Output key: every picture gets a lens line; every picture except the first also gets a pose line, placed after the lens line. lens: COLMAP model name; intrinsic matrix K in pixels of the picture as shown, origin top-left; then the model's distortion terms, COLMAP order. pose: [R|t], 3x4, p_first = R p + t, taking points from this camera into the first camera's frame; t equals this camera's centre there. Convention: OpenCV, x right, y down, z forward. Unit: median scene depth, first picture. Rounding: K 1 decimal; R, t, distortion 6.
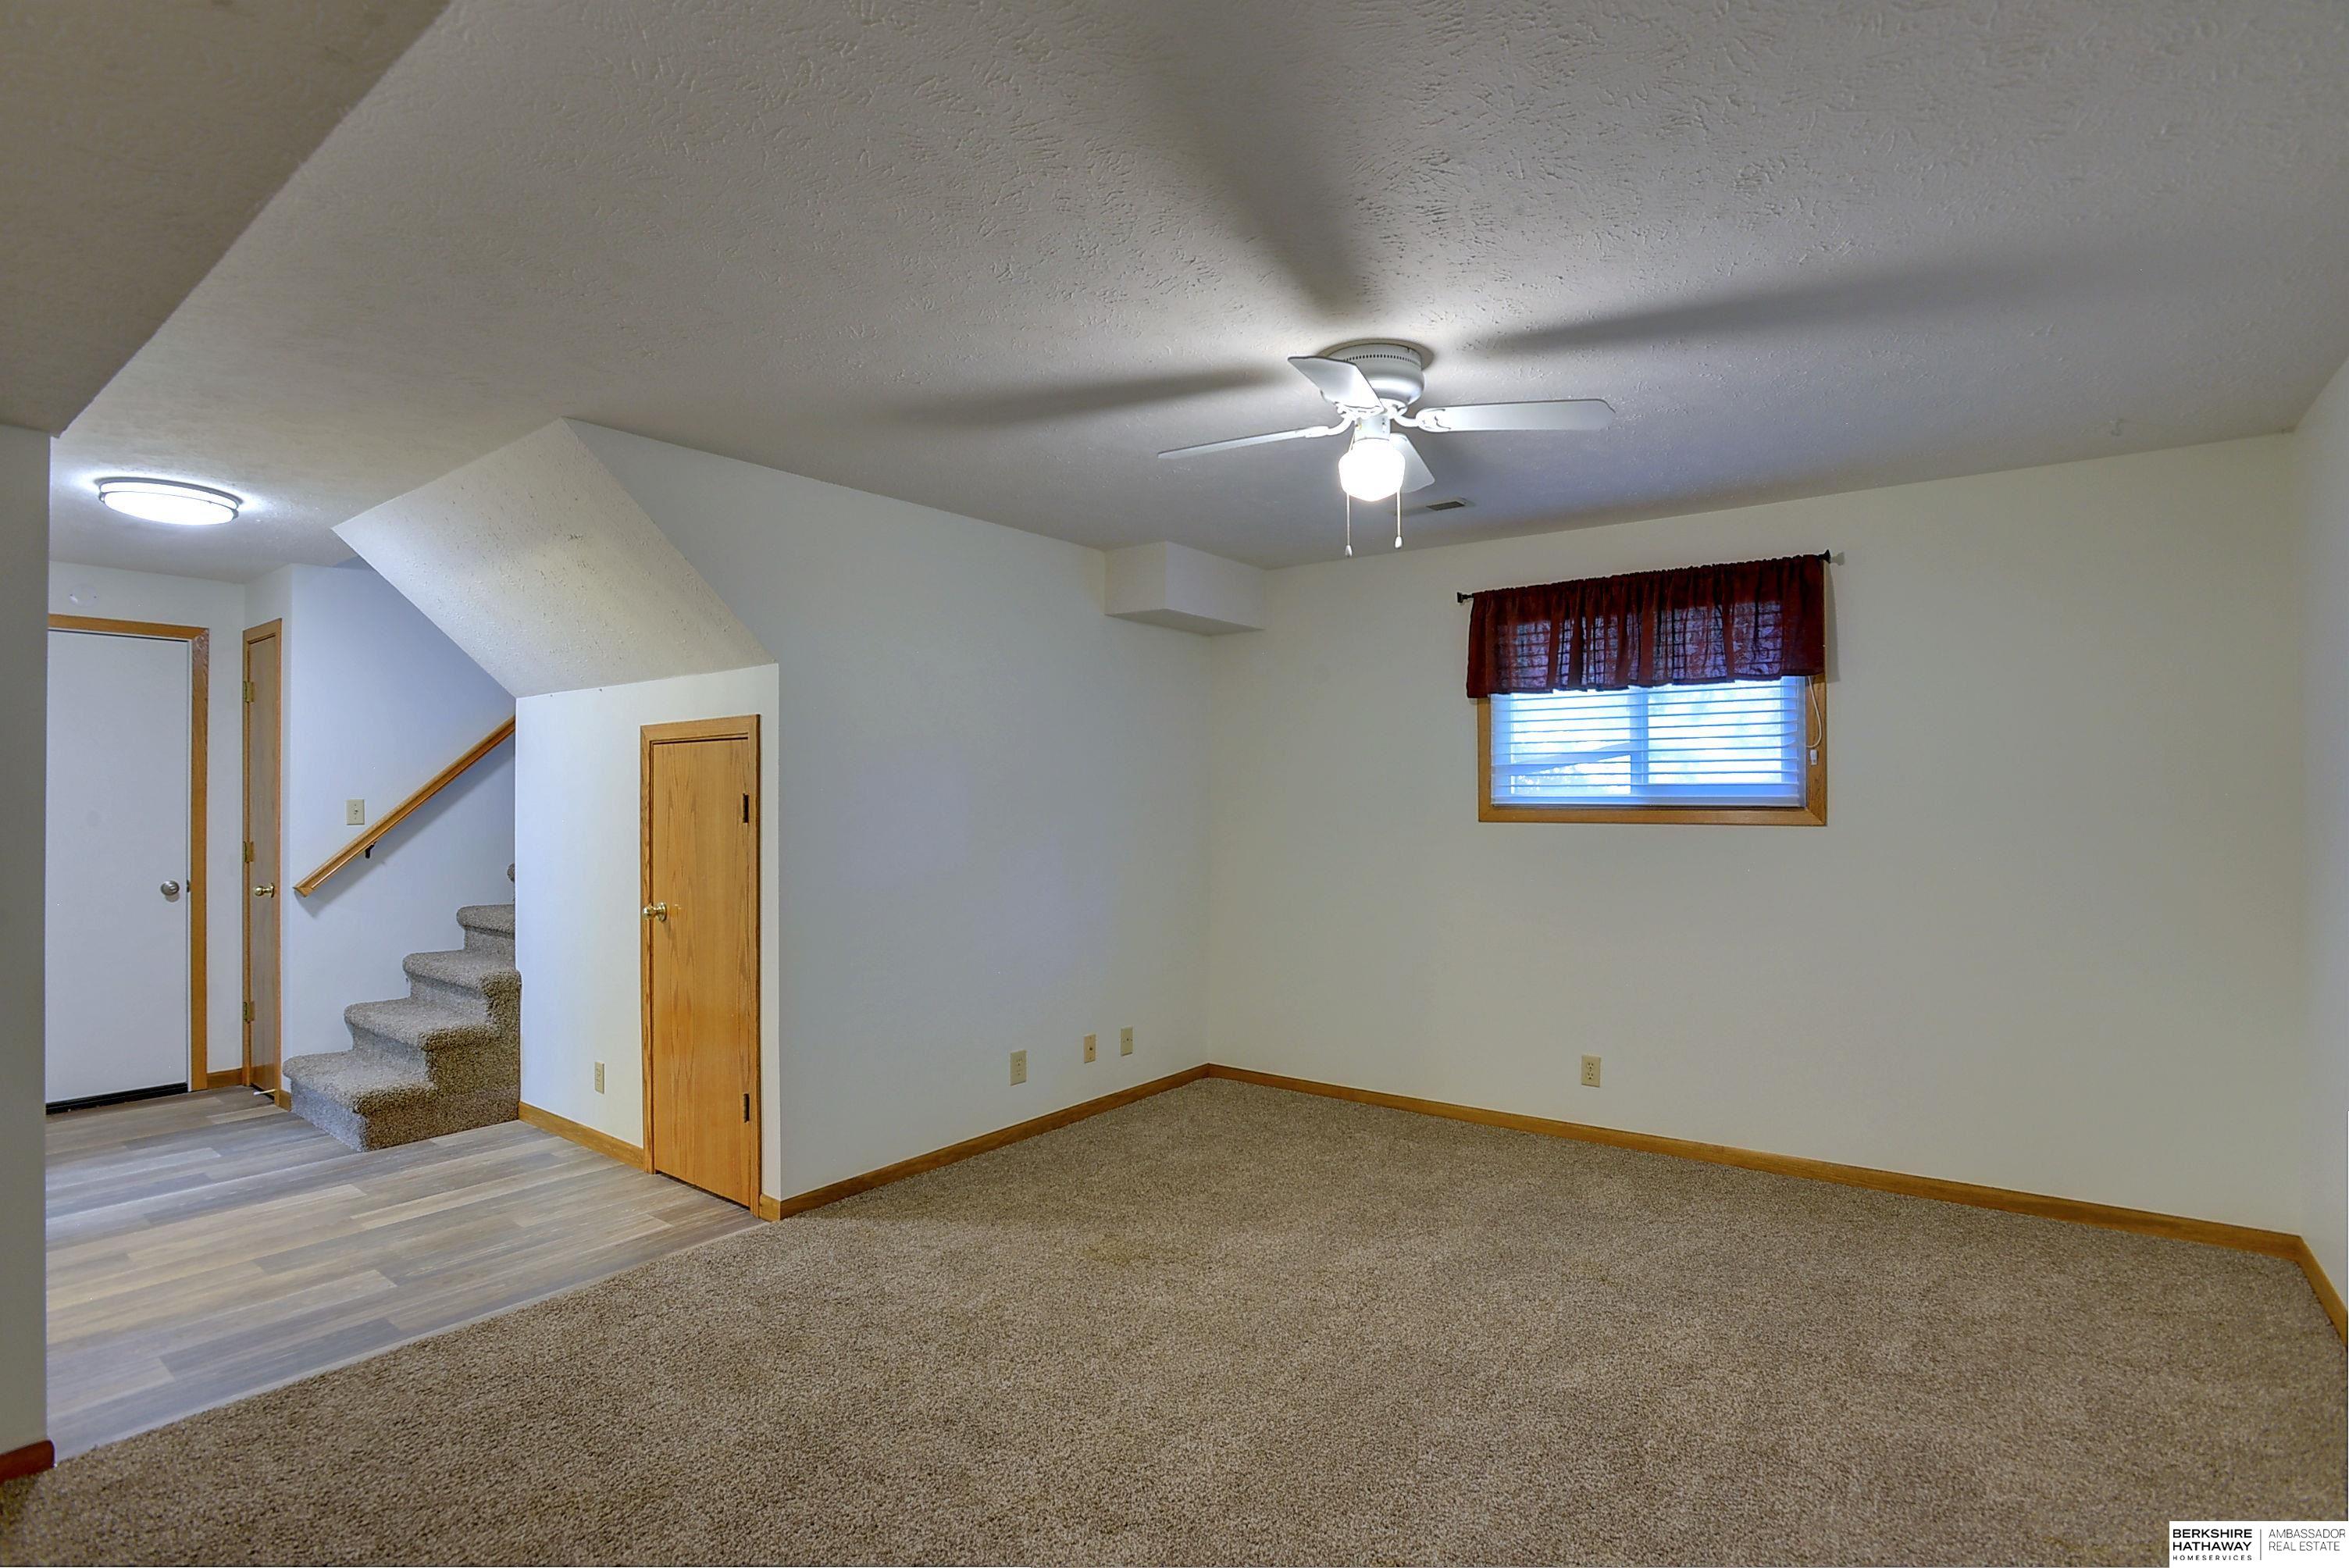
lens RADIAL K [[1163.4, 0, 1174.5], [0, 1163.4, 784.0], [0, 0, 1]] dist [-0.076274, 0.028230]
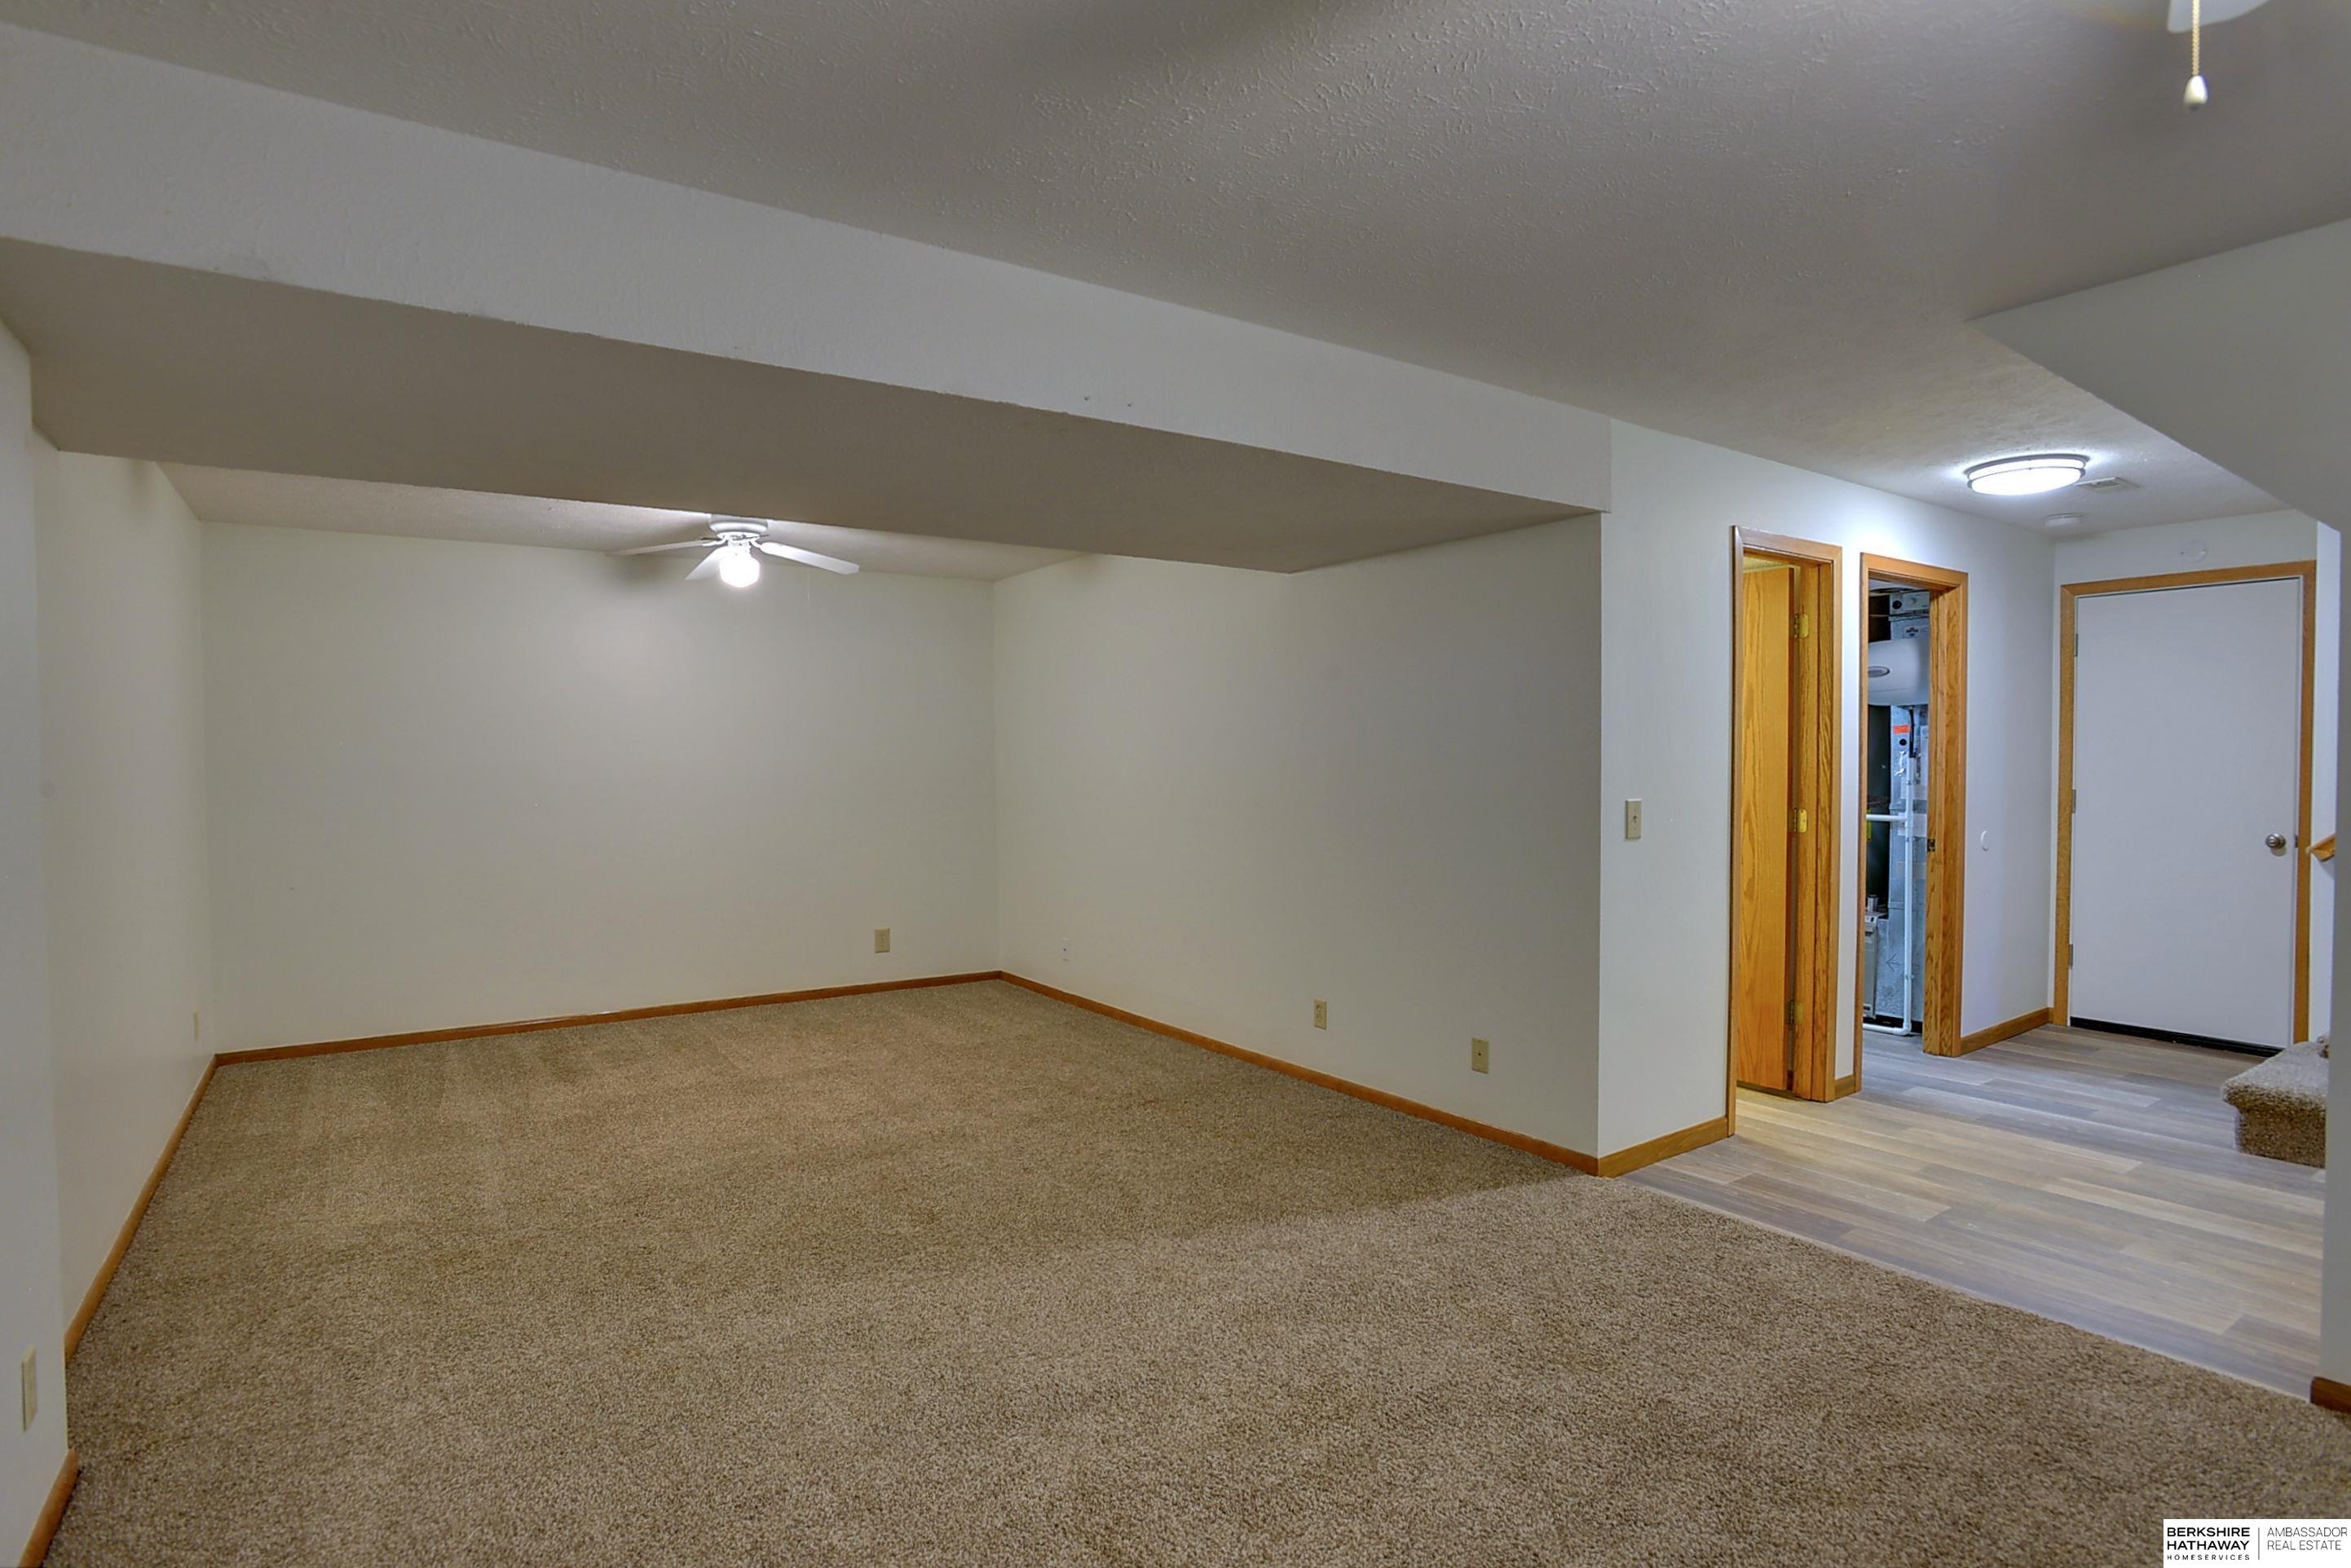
lens RADIAL K [[1111.7, 0, 1184.8], [0, 1111.7, 794.7], [0, 0, 1]] dist [-0.000425, 0.009180]
pose [[-0.286305, 0.036497, -0.957443, 0.424823], [0.024364, 0.999228, 0.030804, 0.000856], [0.957829, -0.014508, -0.286973, 0.560120]]
